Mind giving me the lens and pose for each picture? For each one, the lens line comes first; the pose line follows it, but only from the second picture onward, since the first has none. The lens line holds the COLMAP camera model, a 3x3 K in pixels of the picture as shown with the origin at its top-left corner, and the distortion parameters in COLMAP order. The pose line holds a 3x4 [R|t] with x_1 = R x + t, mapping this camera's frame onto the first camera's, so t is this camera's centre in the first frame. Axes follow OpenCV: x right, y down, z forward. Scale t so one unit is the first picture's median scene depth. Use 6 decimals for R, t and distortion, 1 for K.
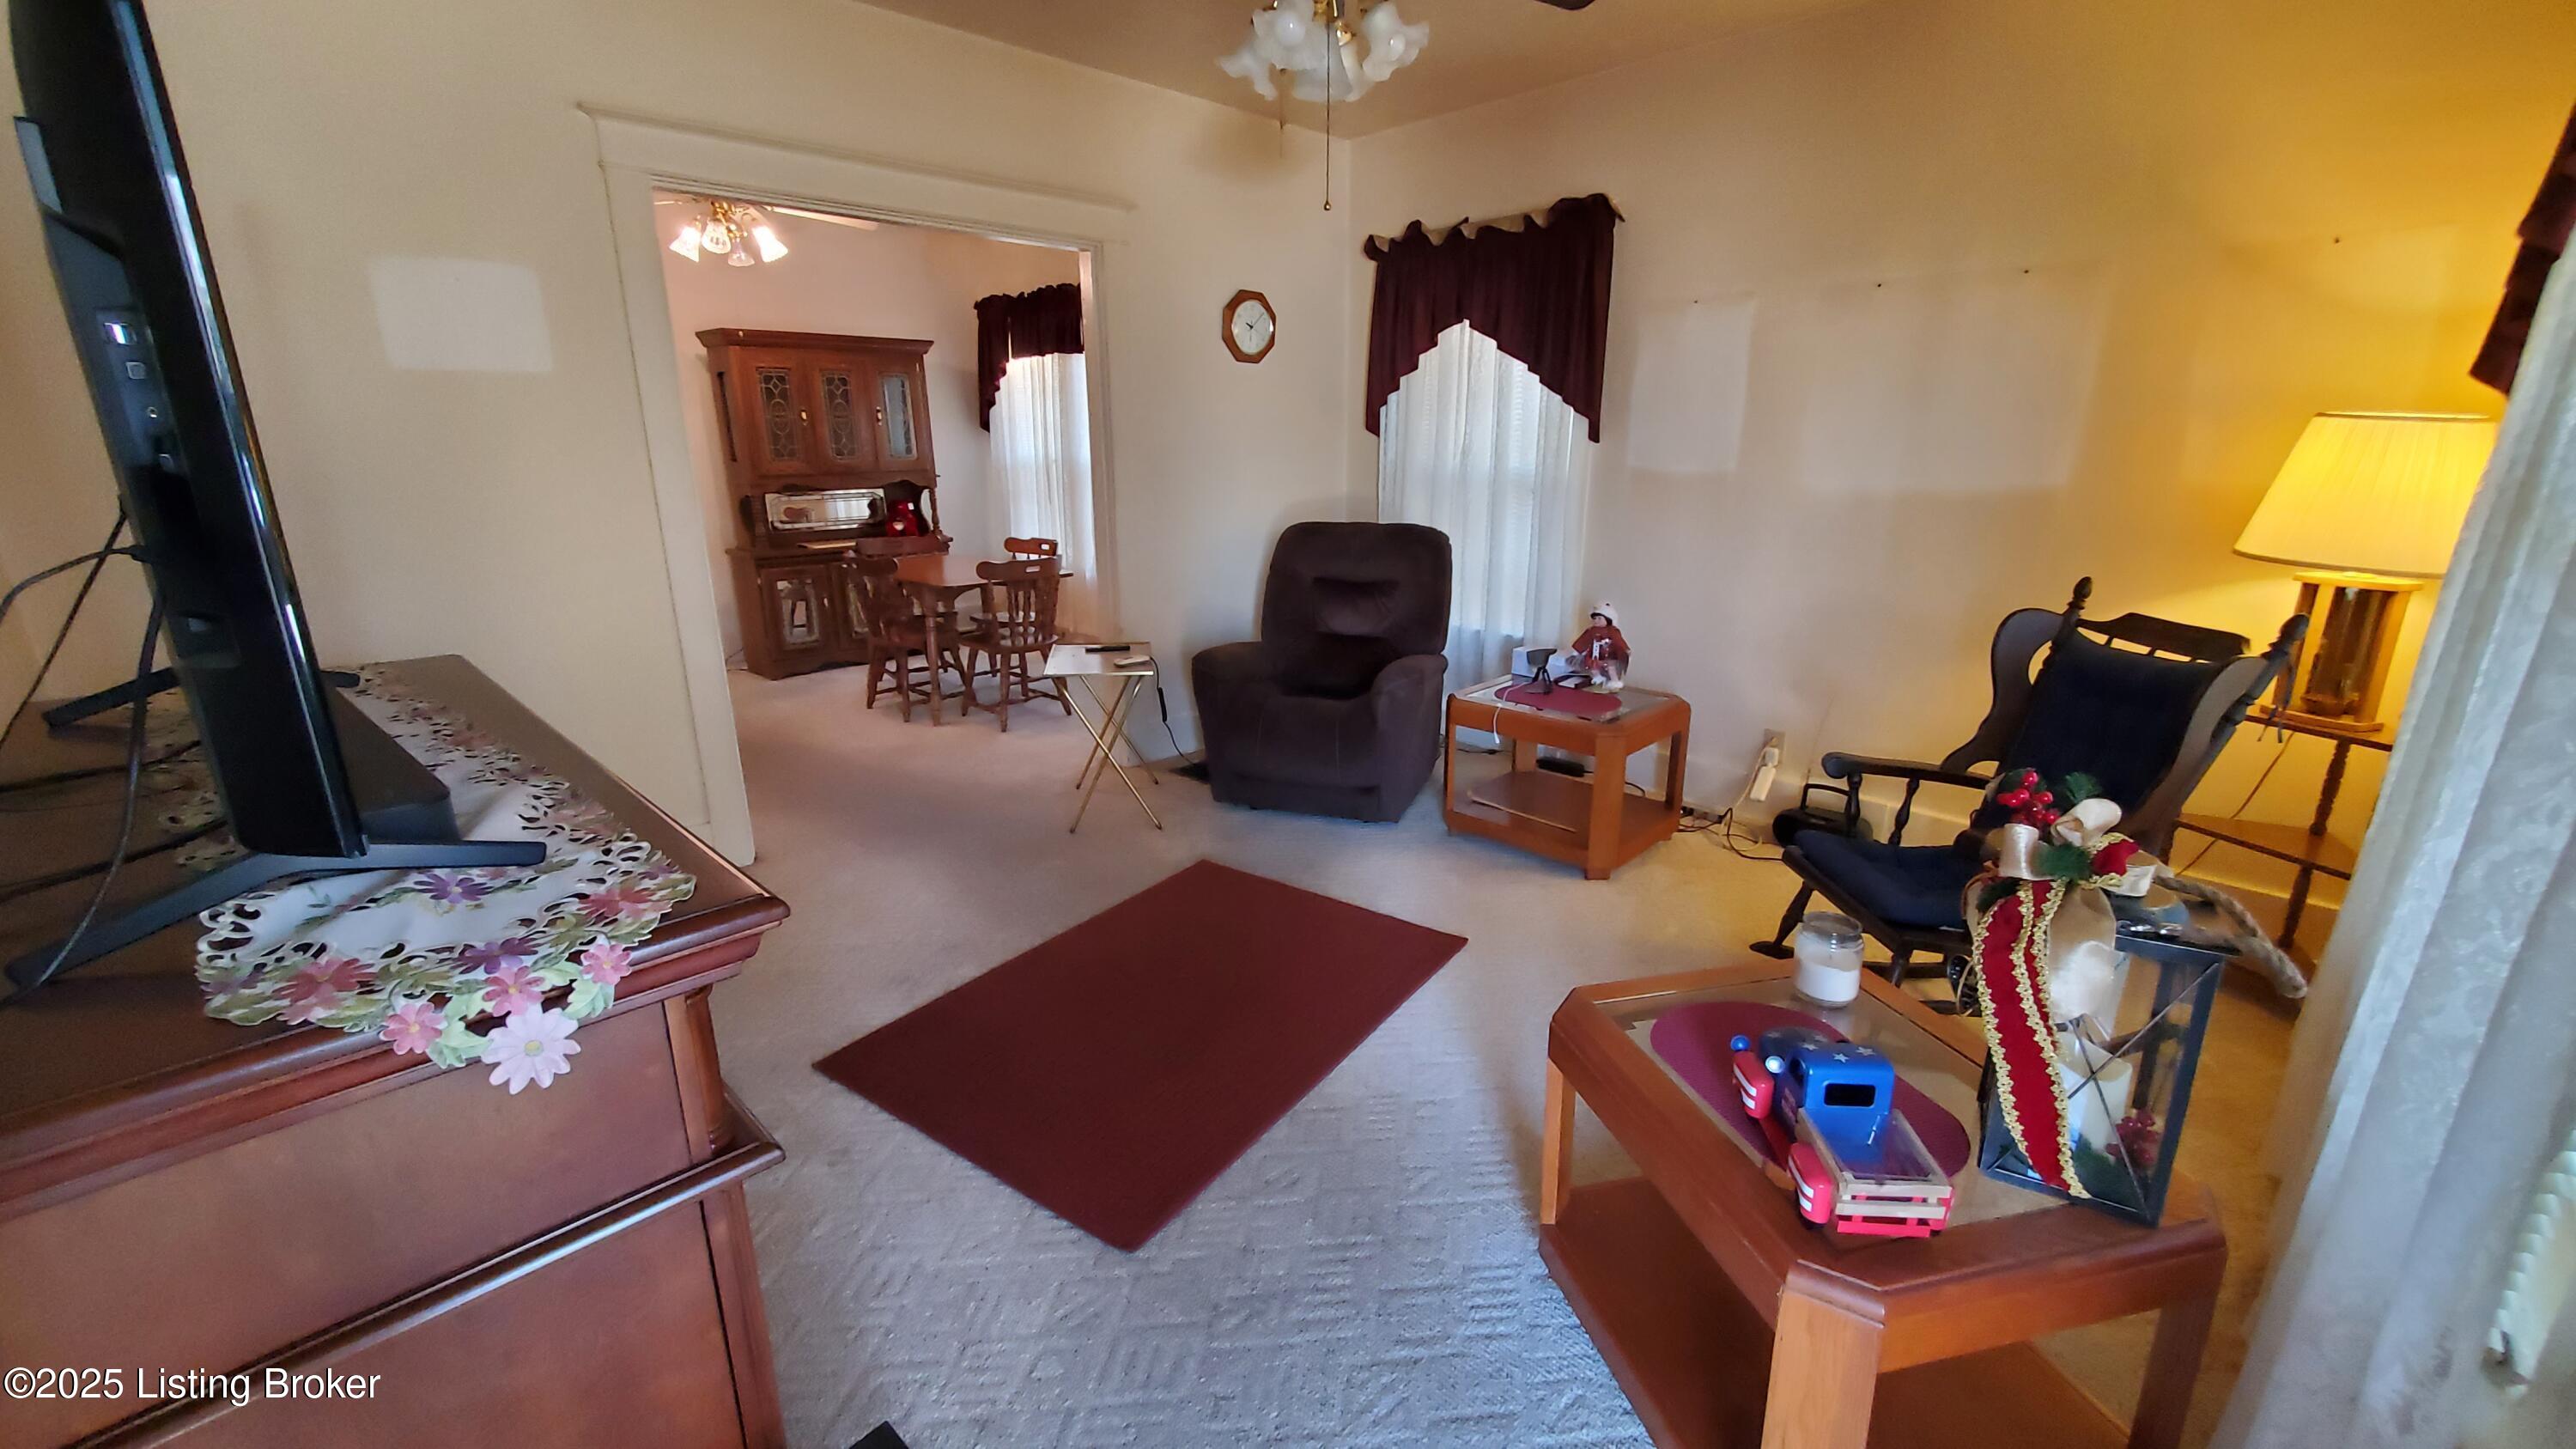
lens RADIAL K [[1018.2, 0, 1296.4], [0, 1018.2, 716.2], [0, 0, 1]] dist [-0.000145, -0.001259]
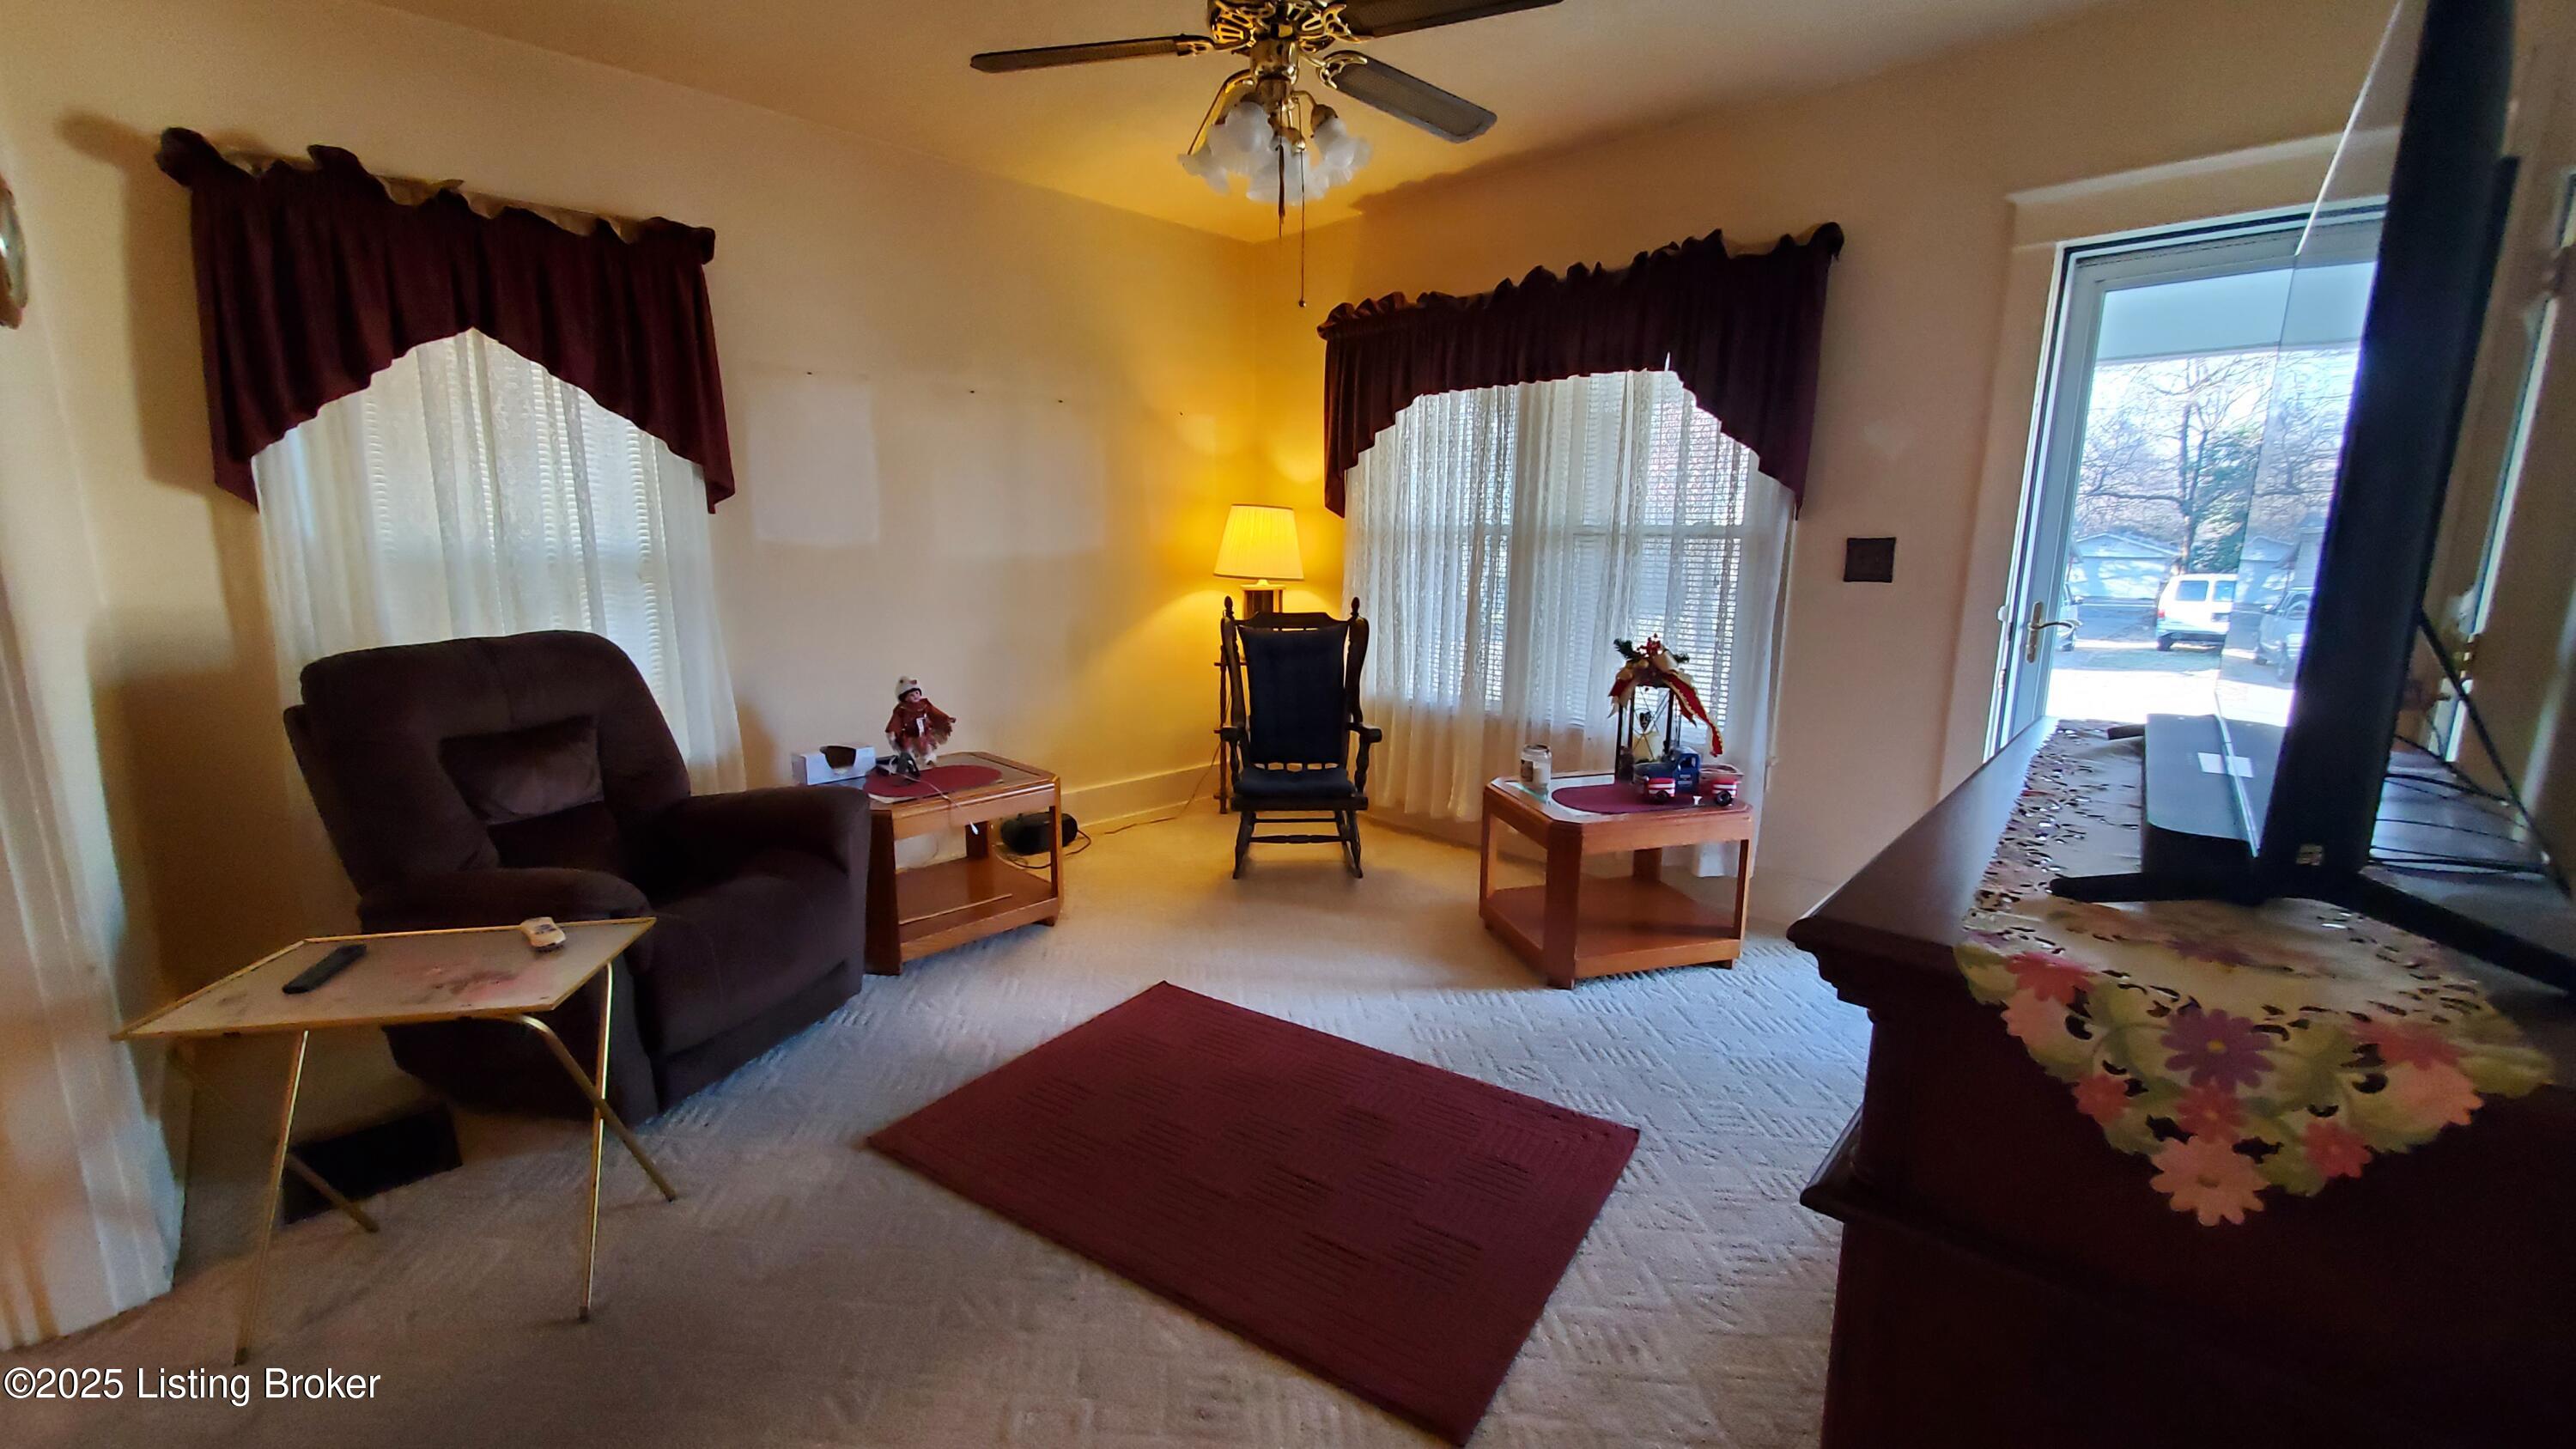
lens RADIAL K [[1066.7, 0, 1288.0], [0, 1066.7, 724.5], [0, 0, 1]] dist [-0.001016, -0.000310]
pose [[-0.042076, -0.171697, 0.984251, -0.671294], [0.265405, 0.947809, 0.176685, -0.145110], [-0.963218, 0.268659, 0.005689, 0.631351]]
